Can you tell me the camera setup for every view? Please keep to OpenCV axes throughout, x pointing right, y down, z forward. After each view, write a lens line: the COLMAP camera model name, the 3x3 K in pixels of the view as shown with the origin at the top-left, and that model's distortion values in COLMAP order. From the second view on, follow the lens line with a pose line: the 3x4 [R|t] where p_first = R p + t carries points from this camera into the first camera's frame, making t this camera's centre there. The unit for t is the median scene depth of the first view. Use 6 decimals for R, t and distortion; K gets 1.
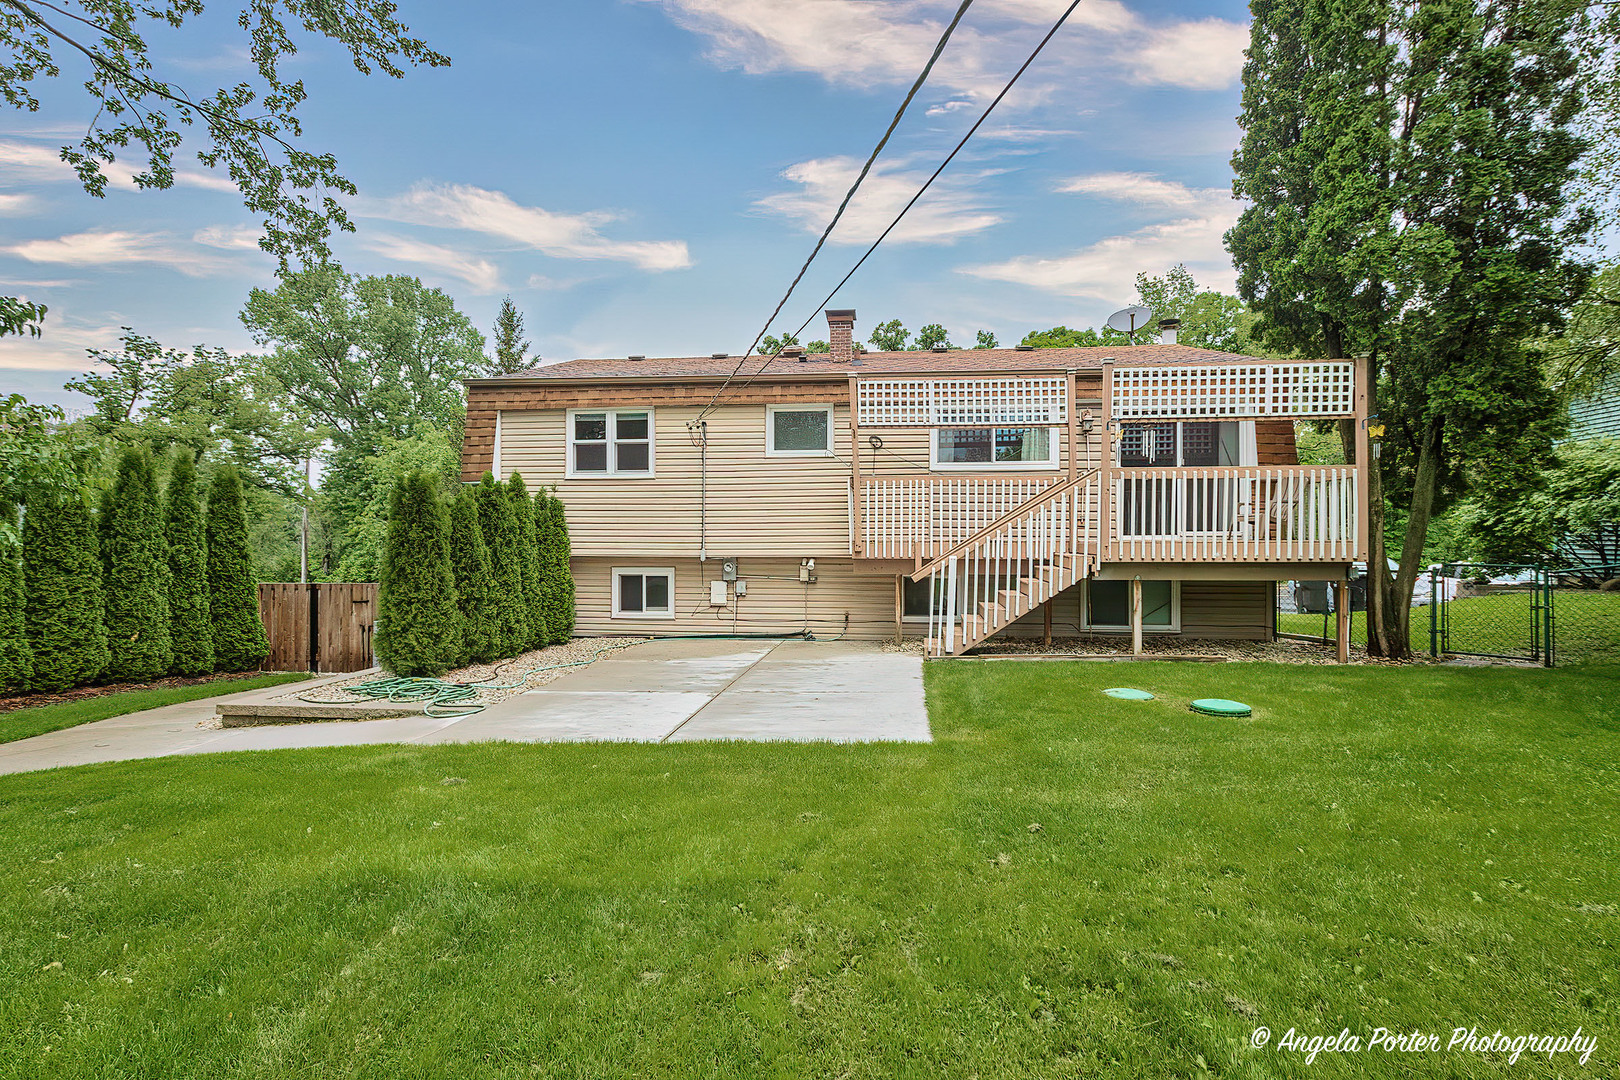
lens RADIAL K [[746.6, 0, 804.7], [0, 746.6, 530.3], [0, 0, 1]] dist [0.003487, 0.000073]
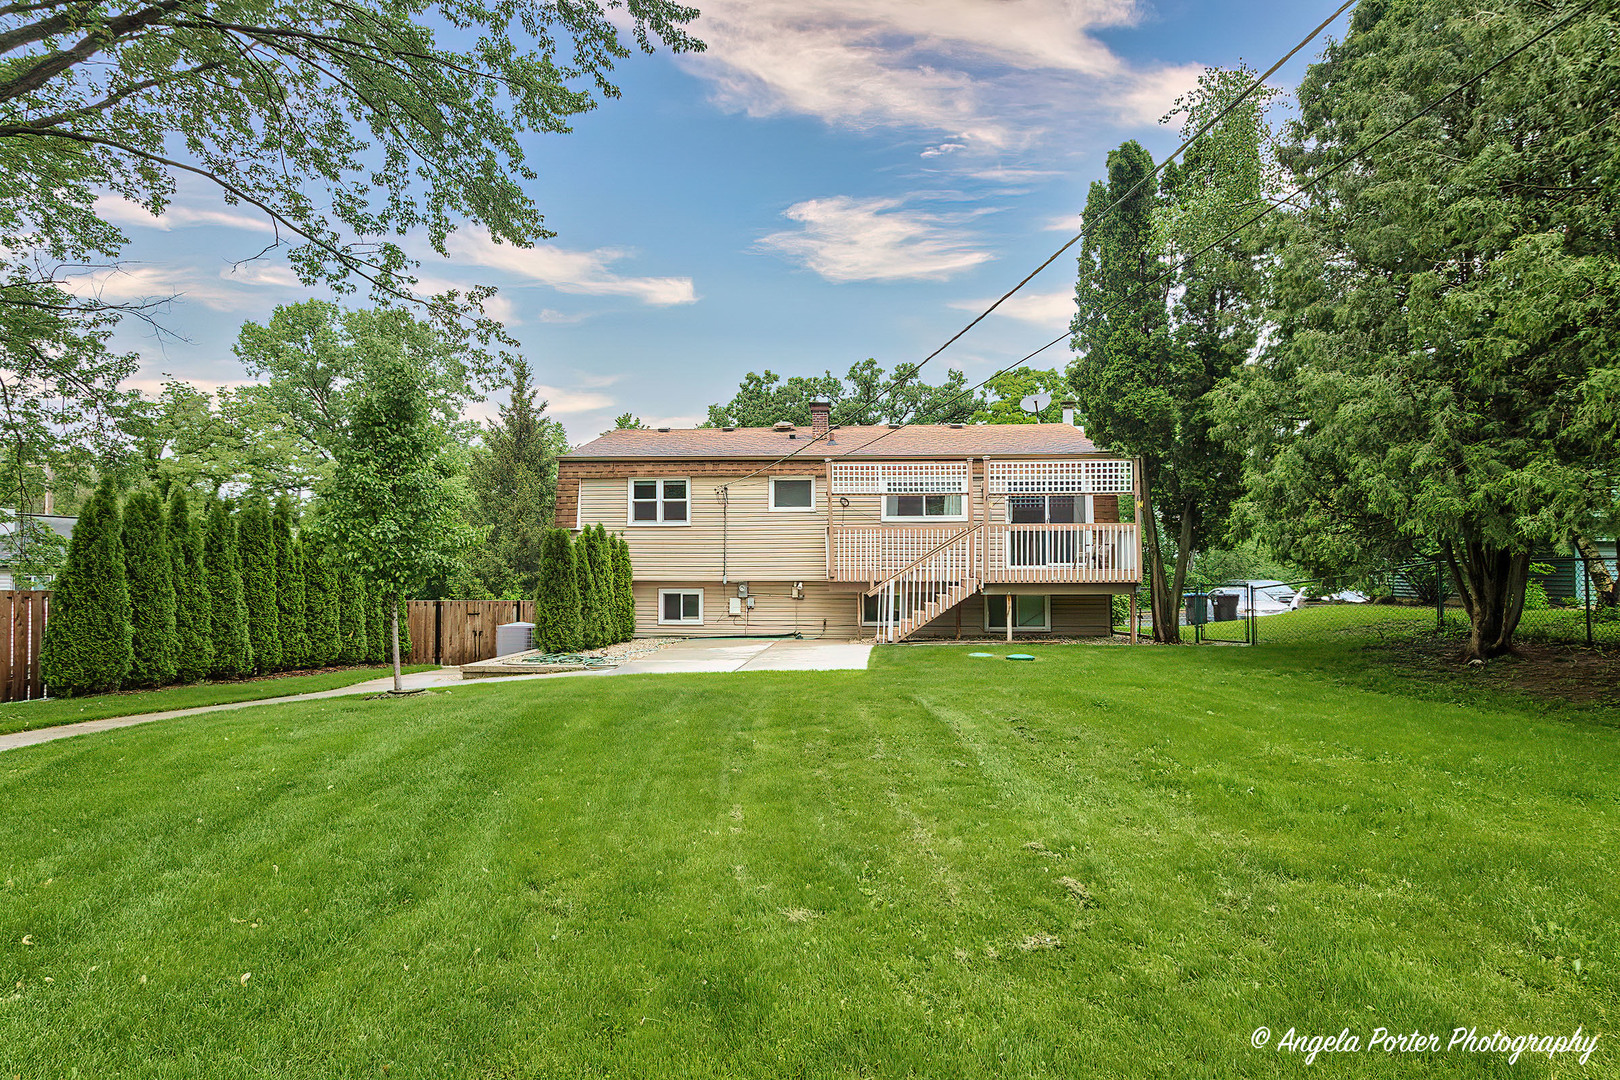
lens RADIAL K [[829.3, 0, 813.5], [0, 829.3, 542.7], [0, 0, 1]] dist [-0.001872, 0.000042]
pose [[0.999110, -0.000038, 0.042183, -0.033293], [0.000642, 0.999898, -0.014299, -0.015271], [-0.042178, 0.014313, 0.999008, -0.609775]]
